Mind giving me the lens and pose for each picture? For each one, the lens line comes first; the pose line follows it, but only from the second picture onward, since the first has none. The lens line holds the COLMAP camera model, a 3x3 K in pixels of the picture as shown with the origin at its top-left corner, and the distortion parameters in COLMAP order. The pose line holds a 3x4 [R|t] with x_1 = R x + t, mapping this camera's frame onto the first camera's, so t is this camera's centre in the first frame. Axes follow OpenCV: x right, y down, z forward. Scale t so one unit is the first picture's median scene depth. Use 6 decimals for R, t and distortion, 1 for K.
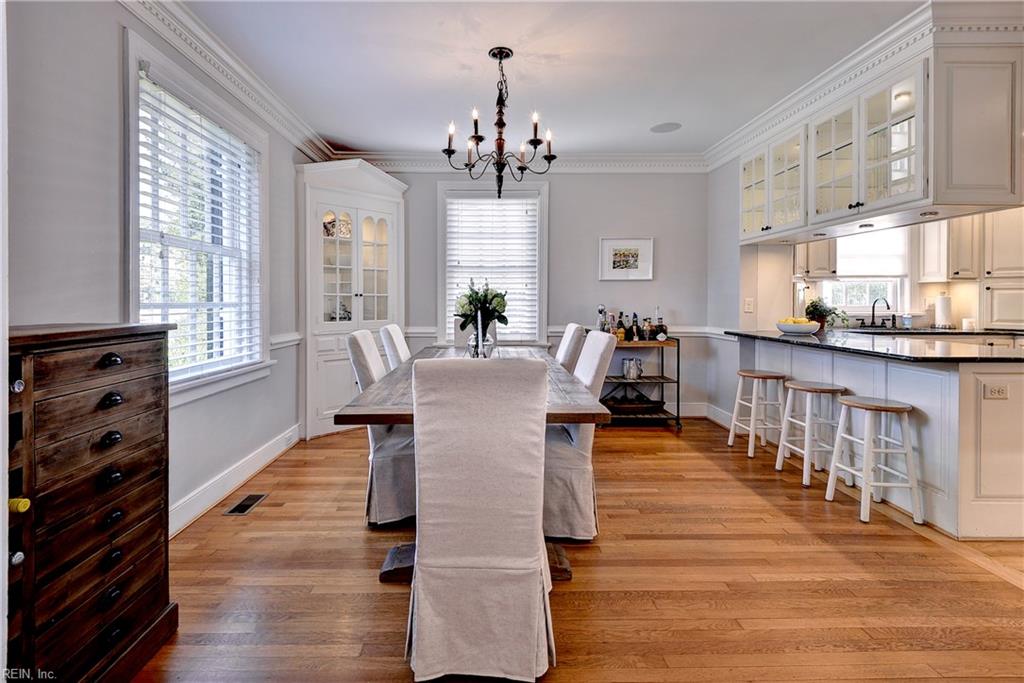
lens RADIAL K [[494.4, 0, 491.0], [0, 494.4, 303.7], [0, 0, 1]] dist [0.022276, -0.008909]
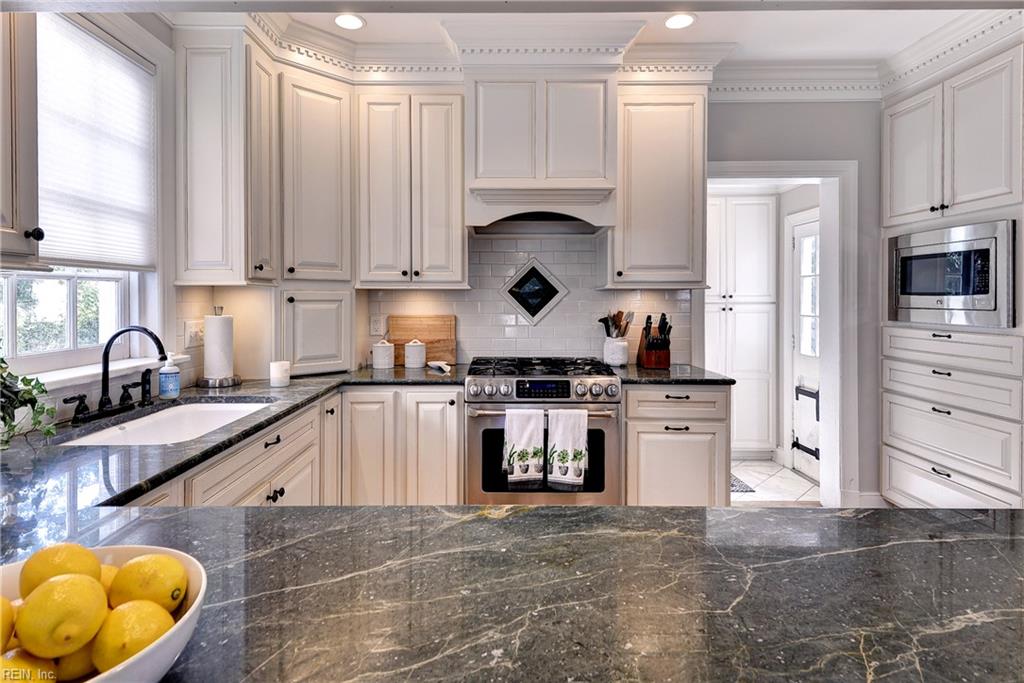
lens RADIAL K [[540.7, 0, 501.5], [0, 540.7, 302.9], [0, 0, 1]] dist [0.052979, -0.006208]
pose [[0.034901, -0.006089, 0.999372, 0.451692], [0.005114, 0.999969, 0.005914, -0.031881], [-0.999378, 0.004904, 0.034931, 0.806665]]
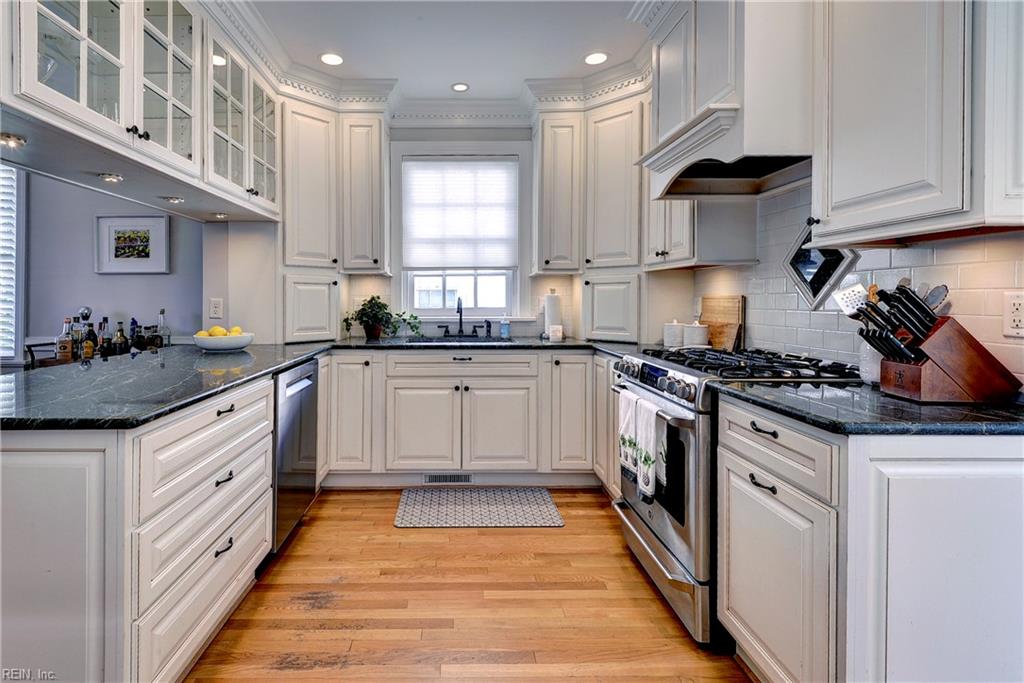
lens RADIAL K [[494.4, 0, 486.0], [0, 494.4, 320.7], [0, 0, 1]] dist [0.022276, -0.008909]
pose [[0.999968, -0.004990, 0.006254, 0.892971], [0.004753, 0.999295, 0.037246, -0.004461], [-0.006435, -0.037215, 0.999287, 0.309882]]
